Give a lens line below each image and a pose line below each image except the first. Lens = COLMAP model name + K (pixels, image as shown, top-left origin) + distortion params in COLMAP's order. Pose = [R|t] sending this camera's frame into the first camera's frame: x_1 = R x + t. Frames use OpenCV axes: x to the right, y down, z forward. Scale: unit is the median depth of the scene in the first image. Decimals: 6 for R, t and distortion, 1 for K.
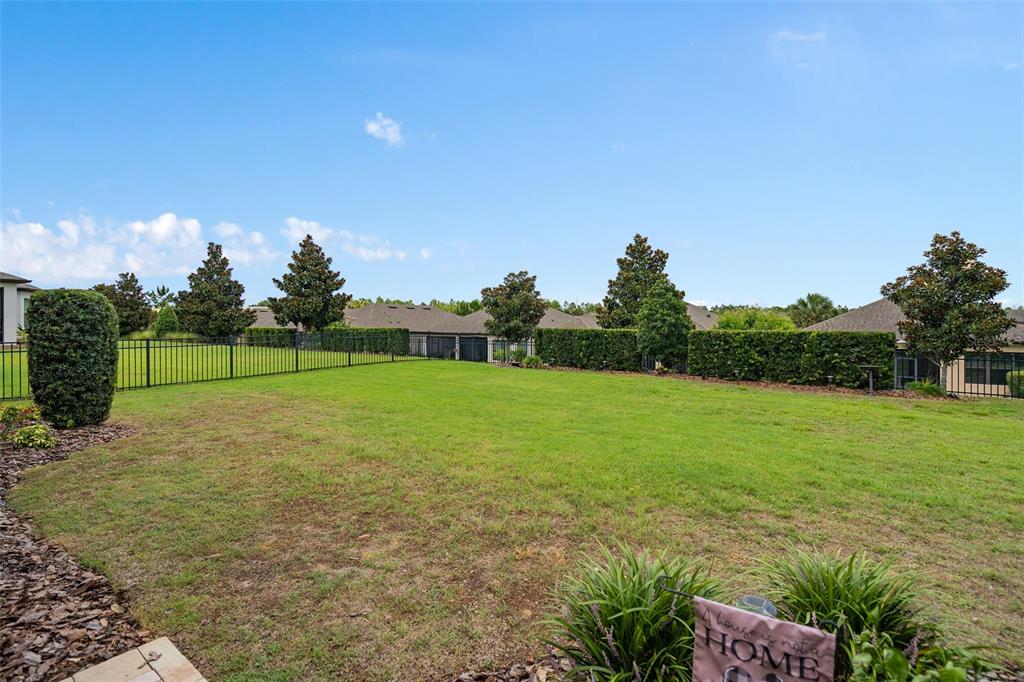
lens RADIAL K [[469.2, 0, 504.9], [0, 469.2, 325.4], [0, 0, 1]] dist [-0.001157, 0.000737]
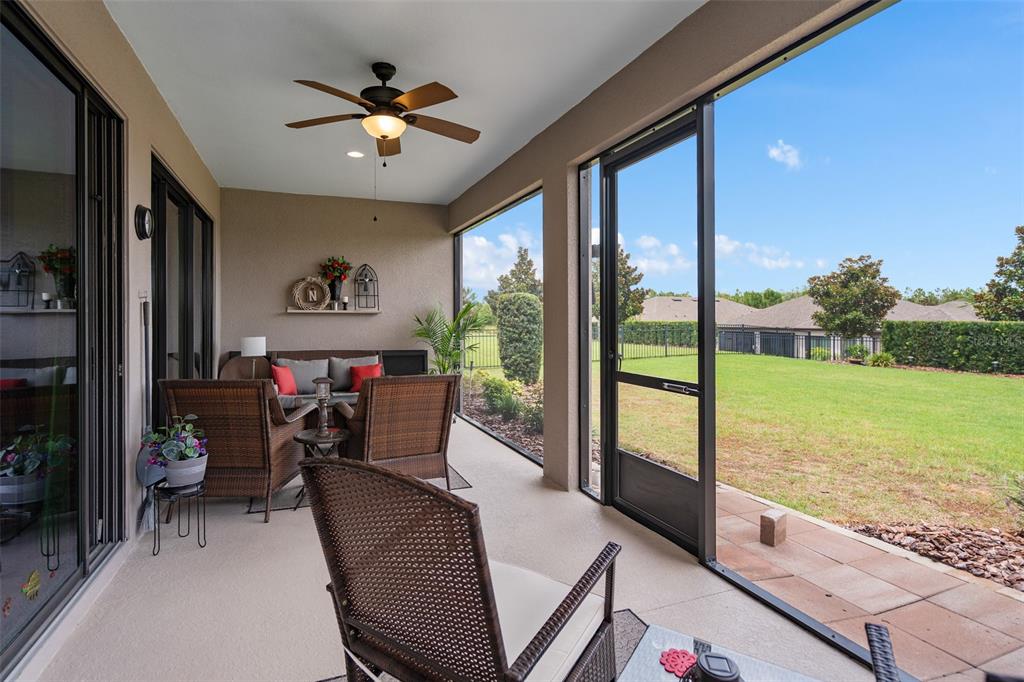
lens RADIAL K [[505.0, 0, 502.2], [0, 505.0, 321.7], [0, 0, 1]] dist [0.002053, 0.001591]
pose [[0.855805, -0.000530, -0.517298, -0.052269], [0.002370, 0.999993, 0.002895, 0.003206], [0.517293, -0.003704, 0.855801, -0.150502]]
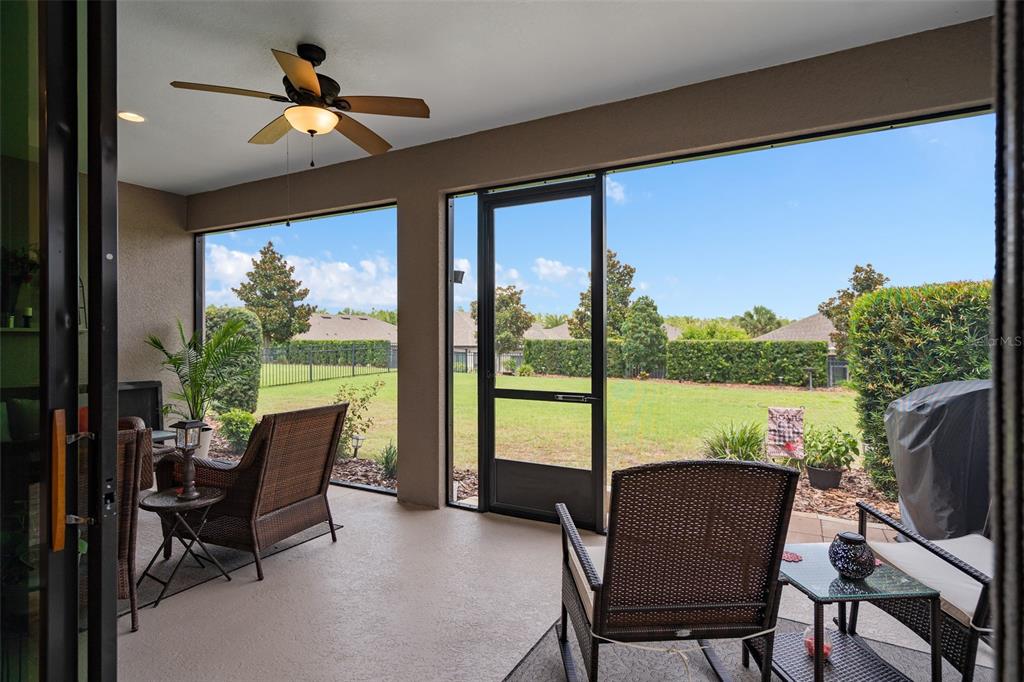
lens RADIAL K [[531.2, 0, 504.6], [0, 531.2, 337.4], [0, 0, 1]] dist [-0.003197, -0.000081]
pose [[0.989975, -0.002638, 0.141220, -0.150175], [0.002574, 0.999996, 0.000633, 0.000720], [-0.141221, -0.000263, 0.989978, -0.188994]]
